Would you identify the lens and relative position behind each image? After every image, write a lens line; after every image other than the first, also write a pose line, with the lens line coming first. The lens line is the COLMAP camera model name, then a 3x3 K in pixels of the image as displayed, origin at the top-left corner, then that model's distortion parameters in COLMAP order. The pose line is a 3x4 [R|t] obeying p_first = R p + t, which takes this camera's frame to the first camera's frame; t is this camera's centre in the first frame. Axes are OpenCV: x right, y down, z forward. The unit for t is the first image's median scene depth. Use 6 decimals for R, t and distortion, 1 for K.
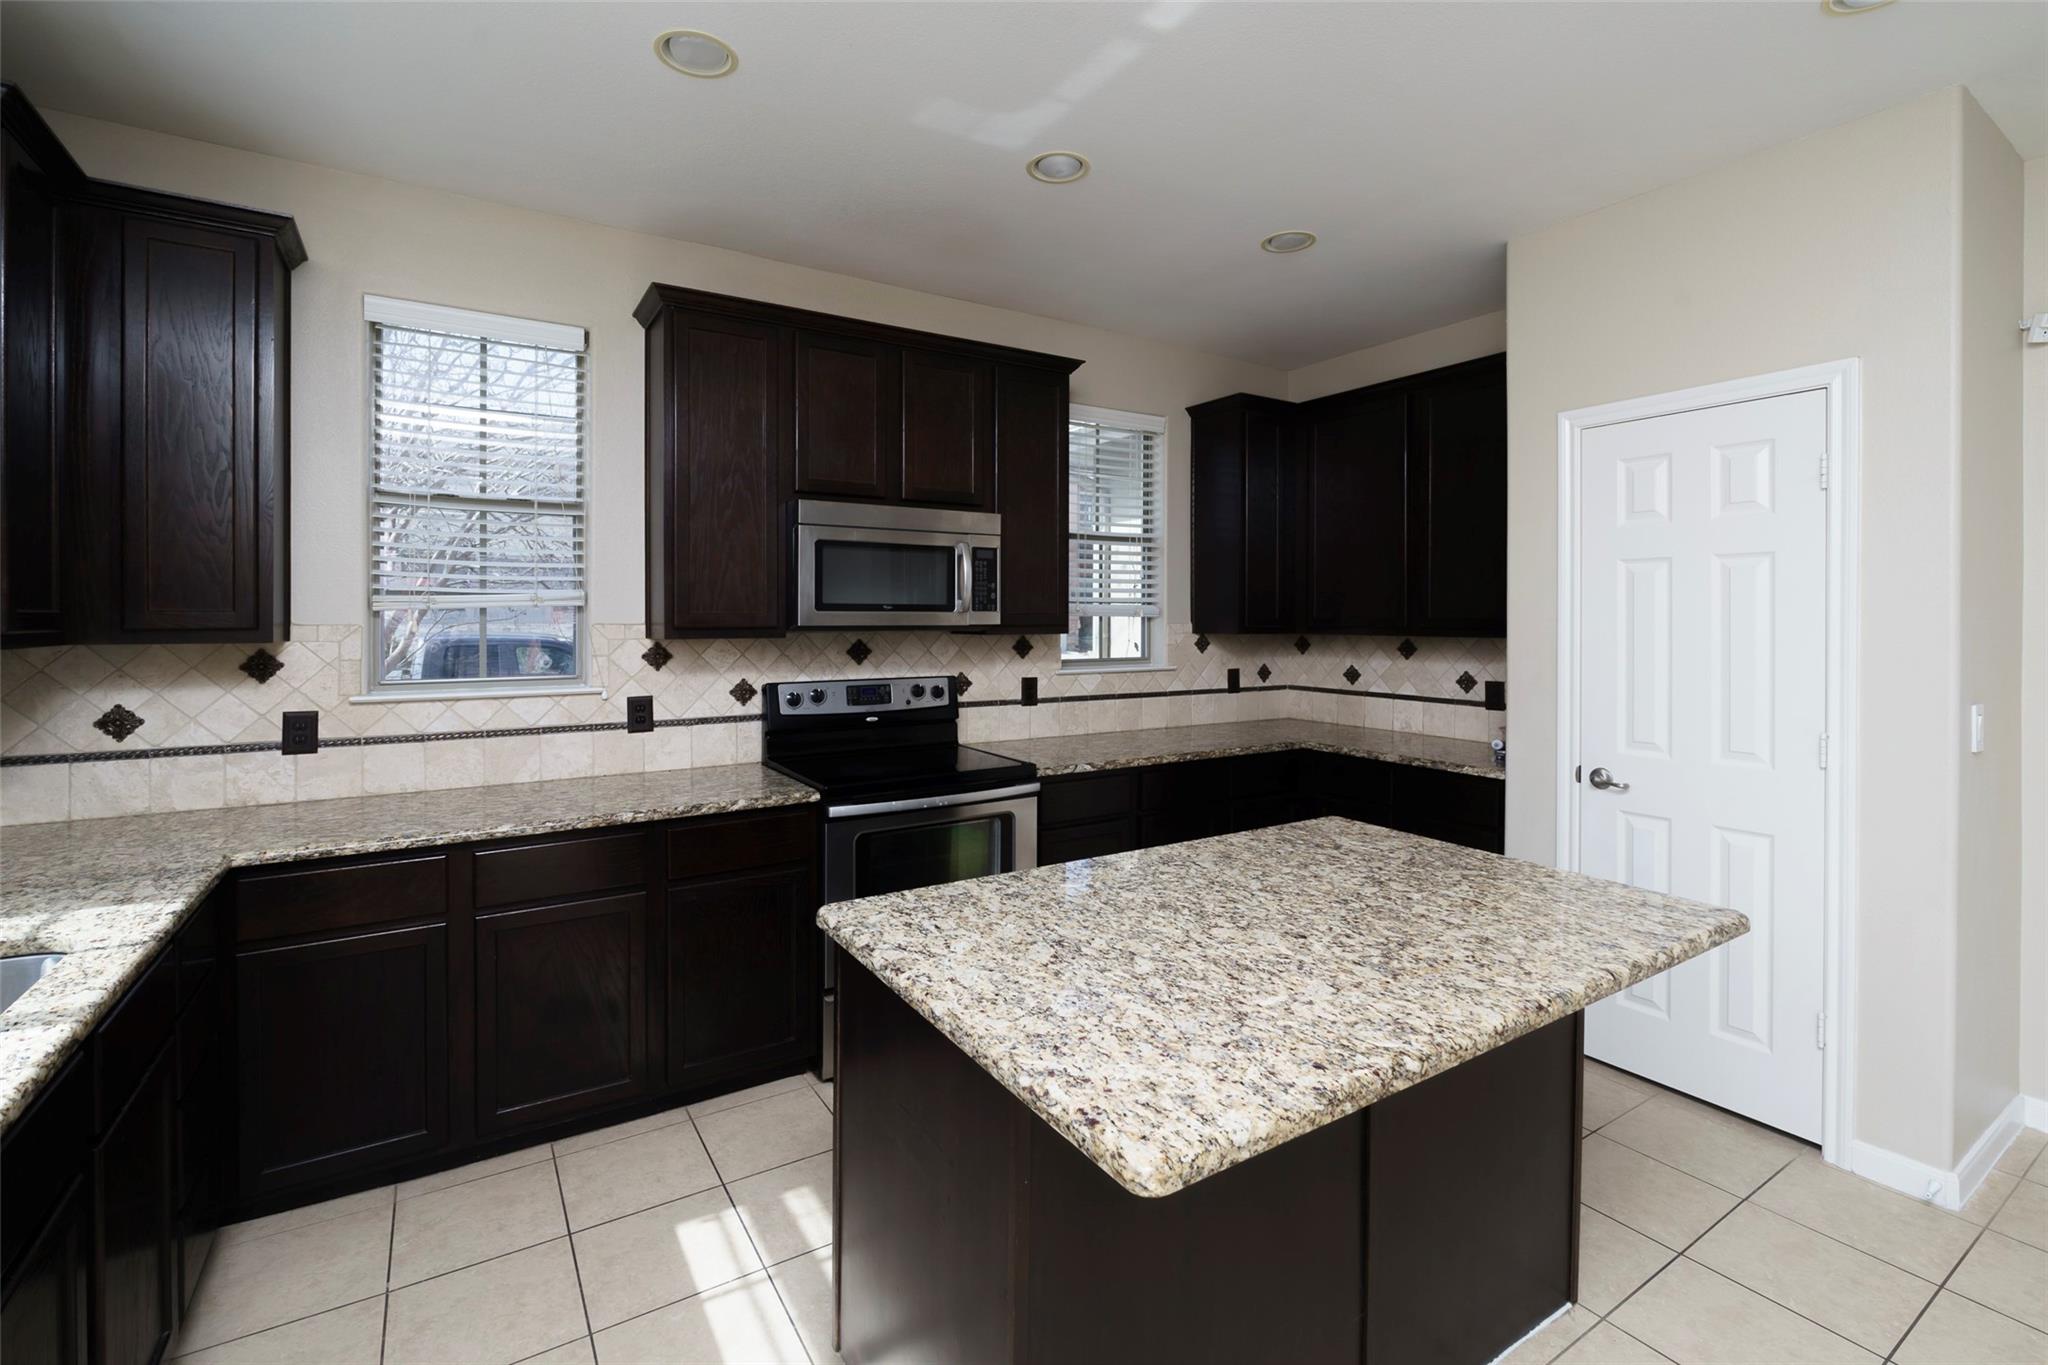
lens RADIAL K [[901.0, 0, 1000.9], [0, 901.0, 629.2], [0, 0, 1]] dist [-0.010046, 0.000435]
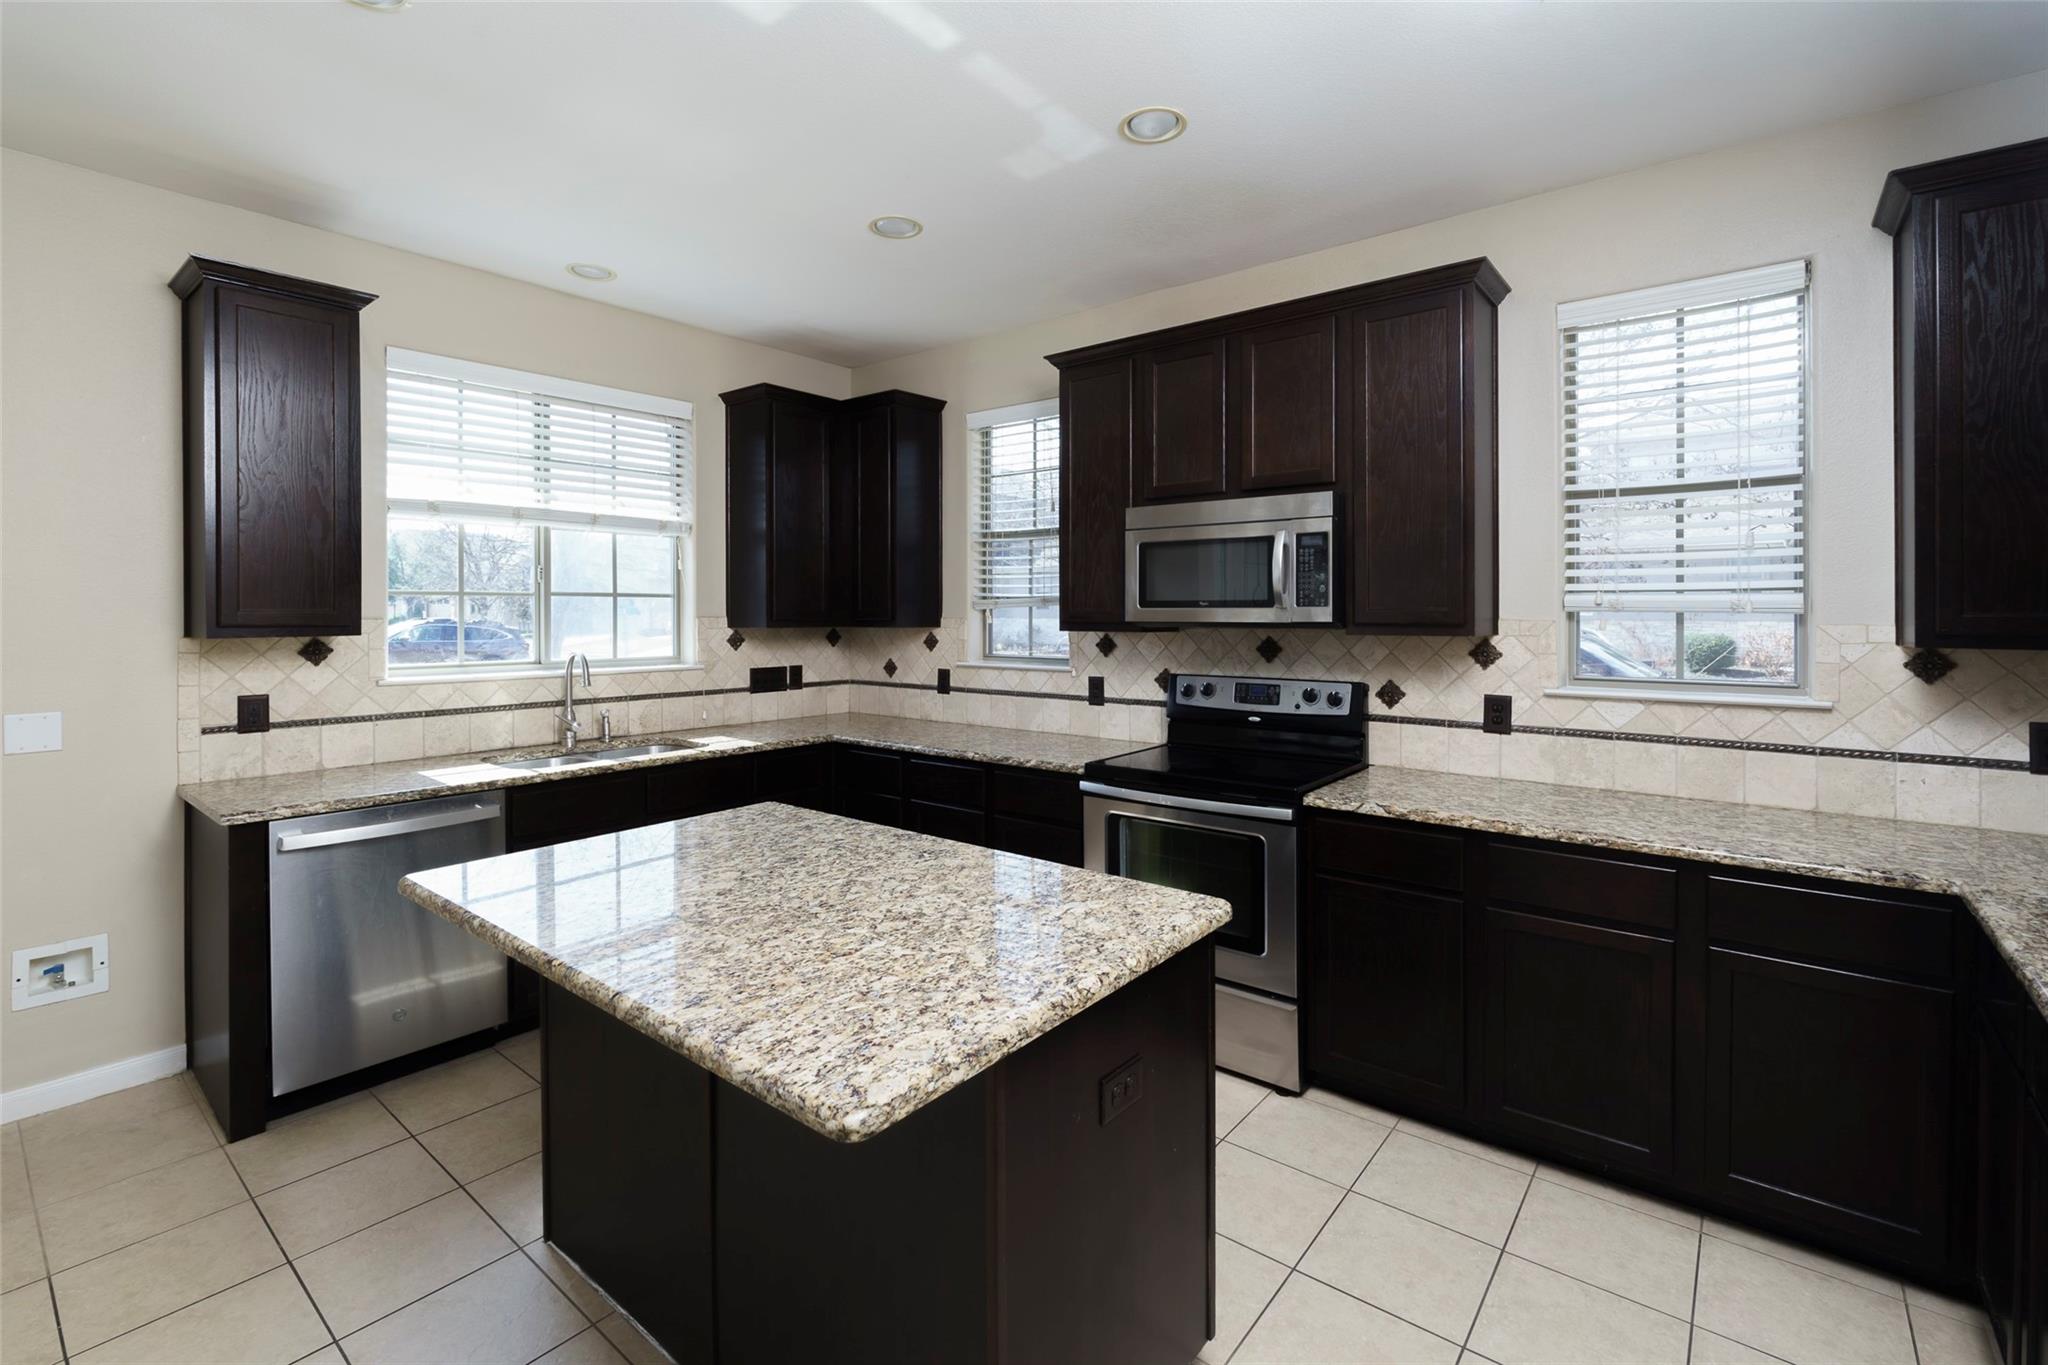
lens RADIAL K [[901.0, 0, 994.6], [0, 901.0, 609.1], [0, 0, 1]] dist [-0.010046, 0.000435]
pose [[0.312984, -0.004429, -0.949748, 0.694156], [-0.012540, 0.999883, -0.008795, -0.006061], [0.949676, 0.014663, 0.312892, 0.438849]]
